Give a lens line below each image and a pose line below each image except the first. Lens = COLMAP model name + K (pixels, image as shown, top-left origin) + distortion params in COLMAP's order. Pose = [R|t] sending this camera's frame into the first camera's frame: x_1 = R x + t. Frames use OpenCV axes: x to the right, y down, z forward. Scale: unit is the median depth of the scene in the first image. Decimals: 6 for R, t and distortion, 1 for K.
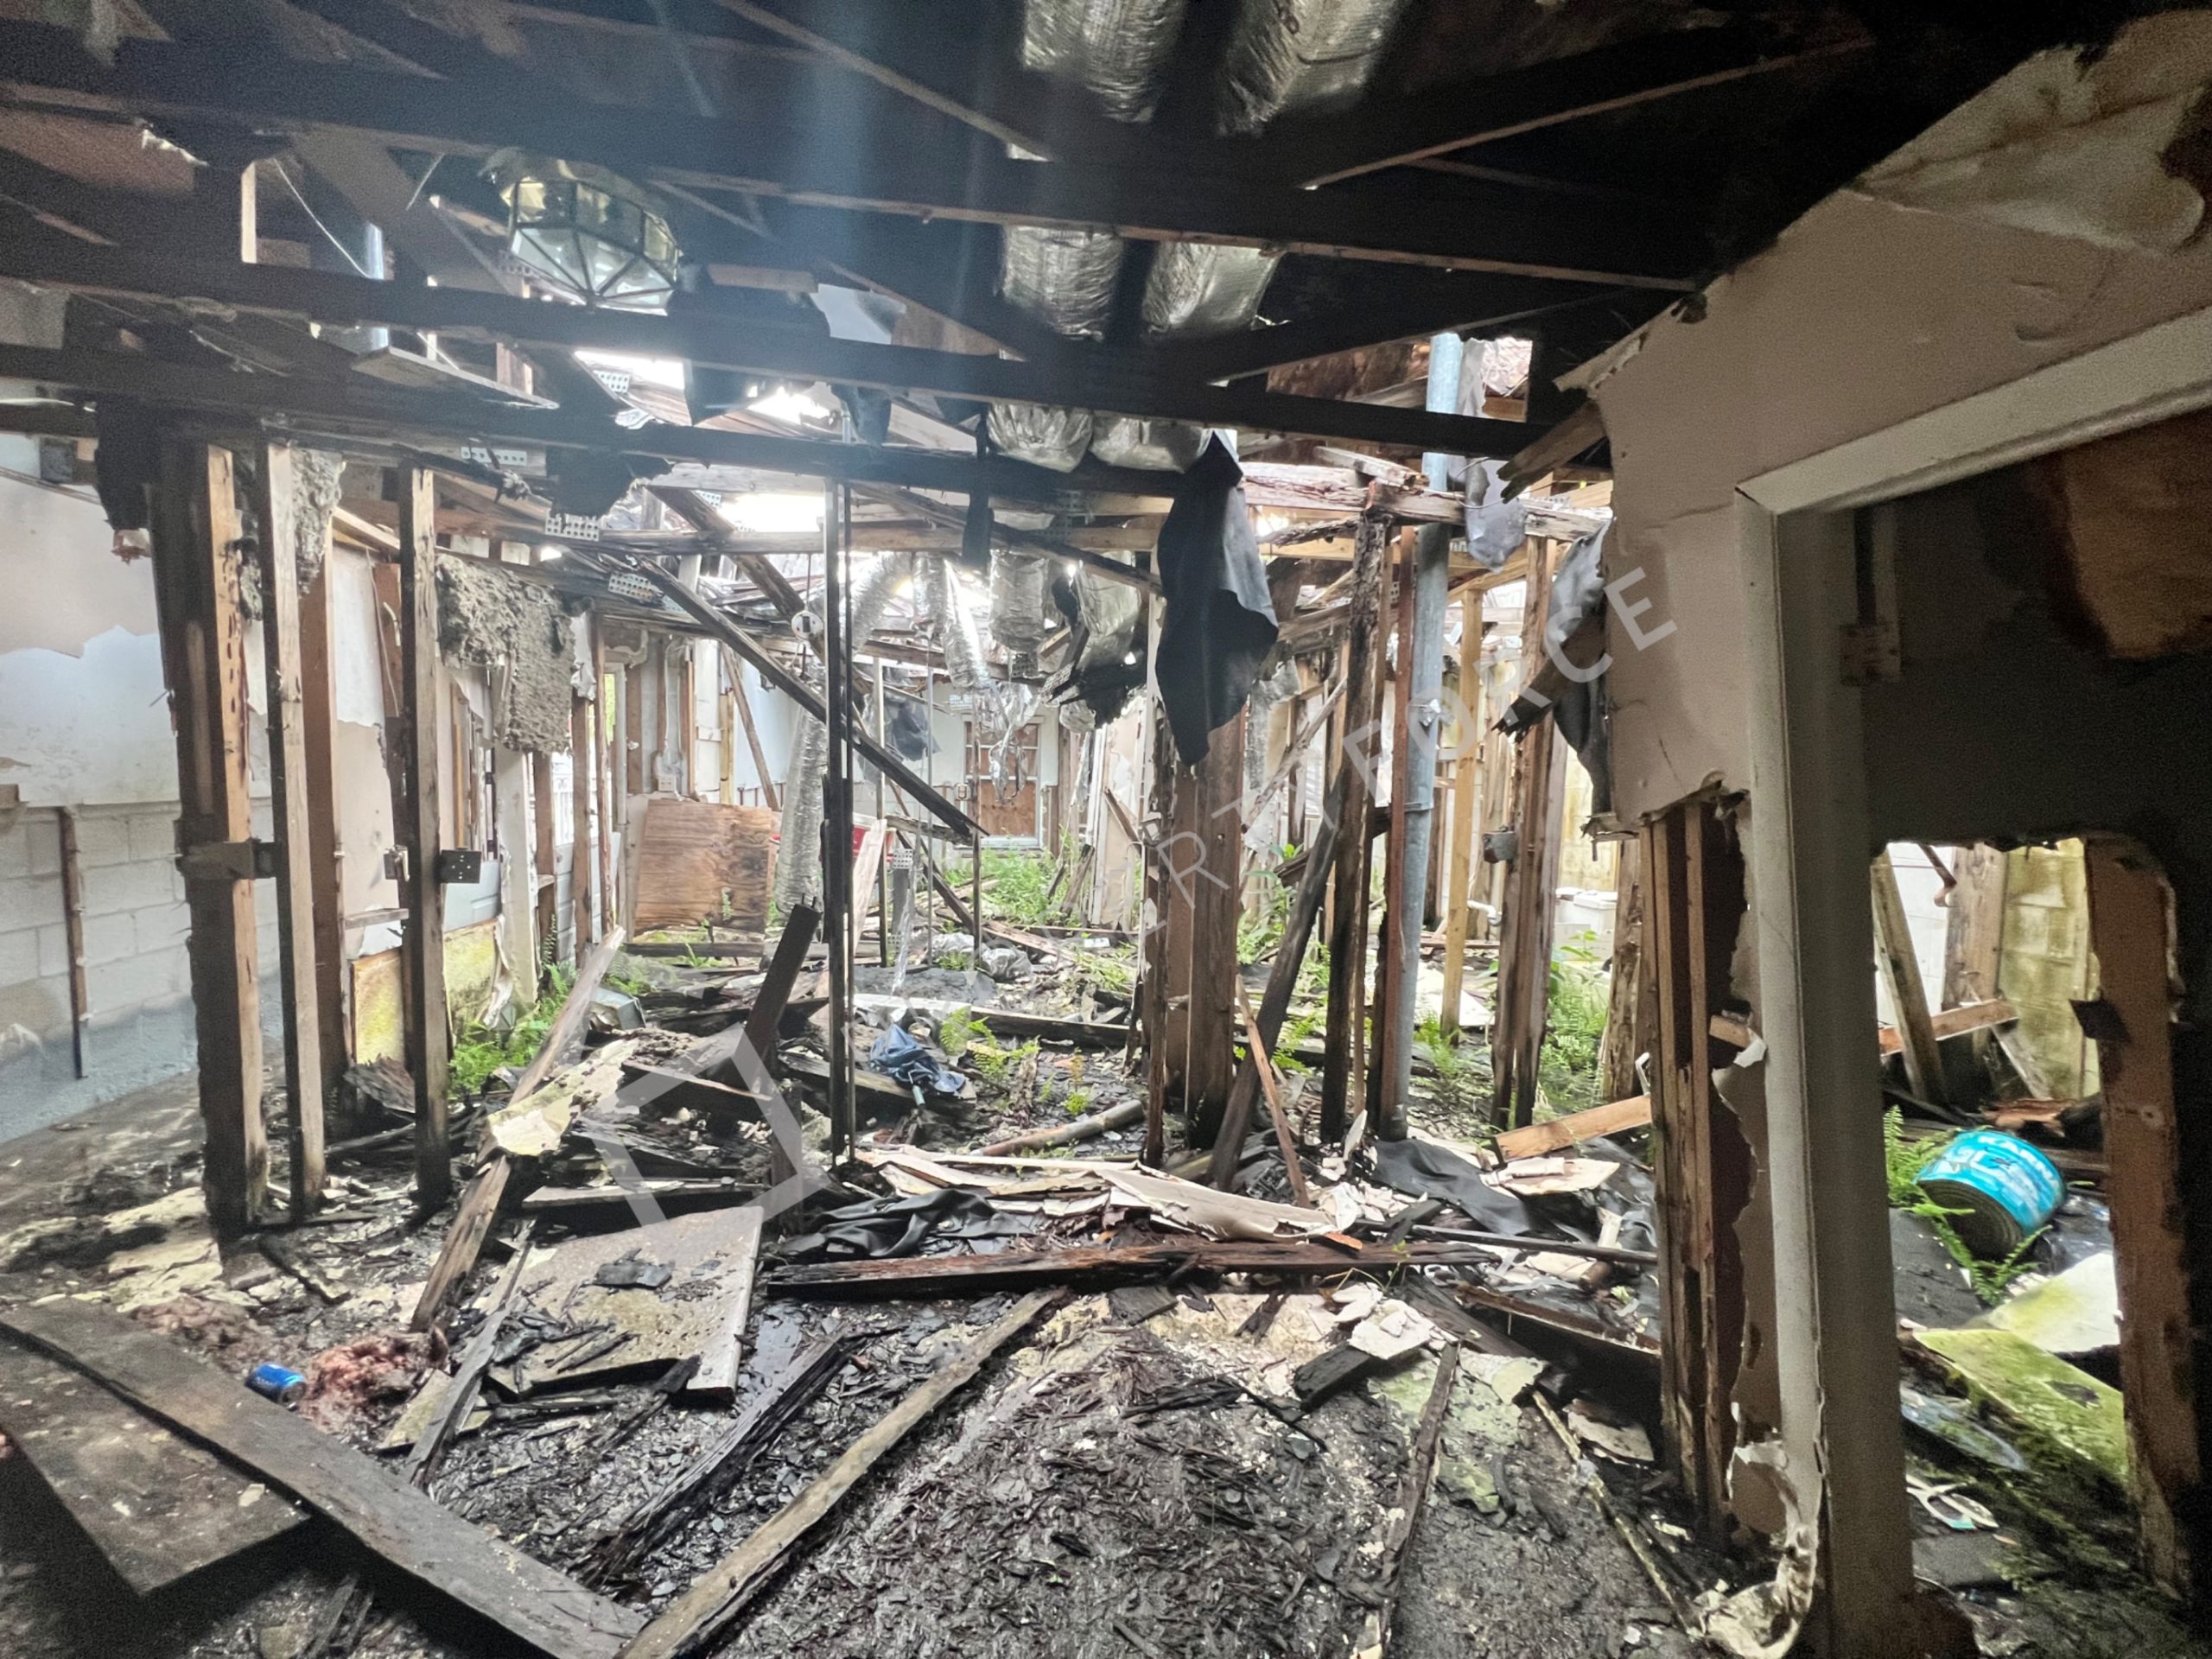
lens RADIAL K [[885.5, 0, 1106.0], [0, 885.5, 829.5], [0, 0, 1]] dist [-0.000278, -0.000144]
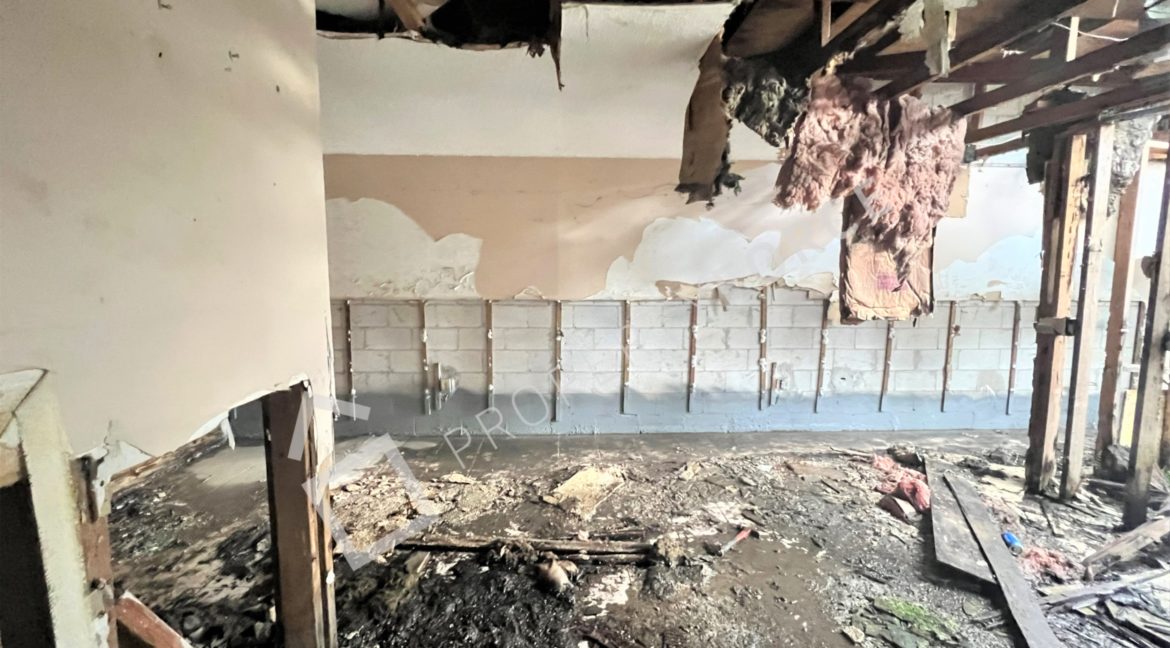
lens RADIAL K [[480.3, 0, 585.0], [0, 480.3, 324.0], [0, 0, 1]] dist [-0.001217, -0.000471]
pose [[-0.095357, 0.079378, -0.992273, 0.302188], [-0.072508, 0.993614, 0.086454, 0.011392], [0.992799, 0.080192, -0.088992, -0.053601]]
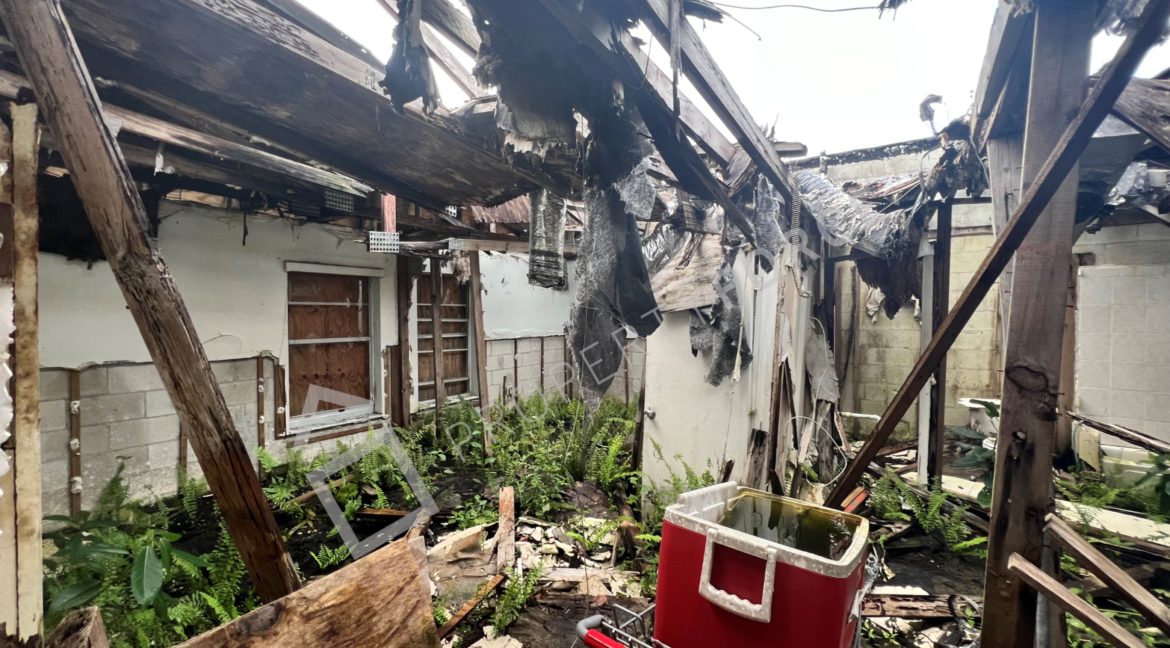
lens RADIAL K [[468.2, 0, 585.0], [0, 468.2, 324.0], [0, 0, 1]] dist [0.003905, 0.000273]
pose [[0.696010, -0.039764, 0.716930, -1.088181], [0.068638, 0.997578, -0.011305, -0.213649], [-0.714744, 0.057077, 0.697053, 2.117328]]
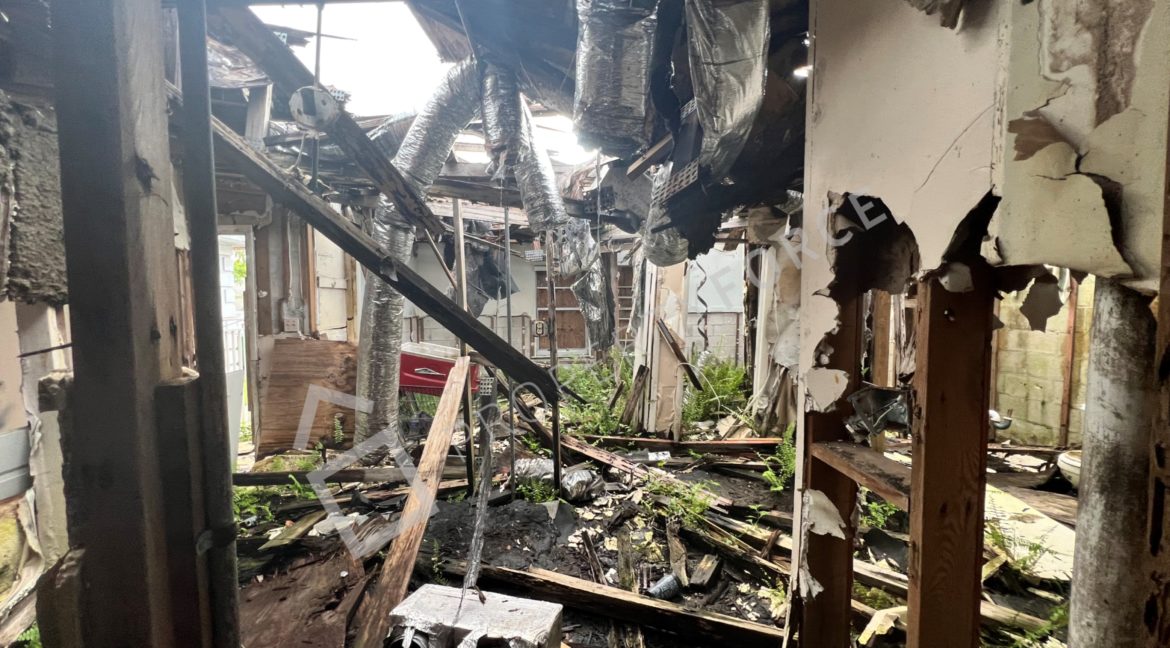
lens RADIAL K [[468.2, 0, 585.0], [0, 468.2, 324.0], [0, 0, 1]] dist [0.003905, 0.000273]
pose [[0.998424, -0.026493, -0.049470, -0.172160], [0.025701, 0.999532, -0.016583, -0.080004], [0.049886, 0.015286, 0.998638, 0.948465]]
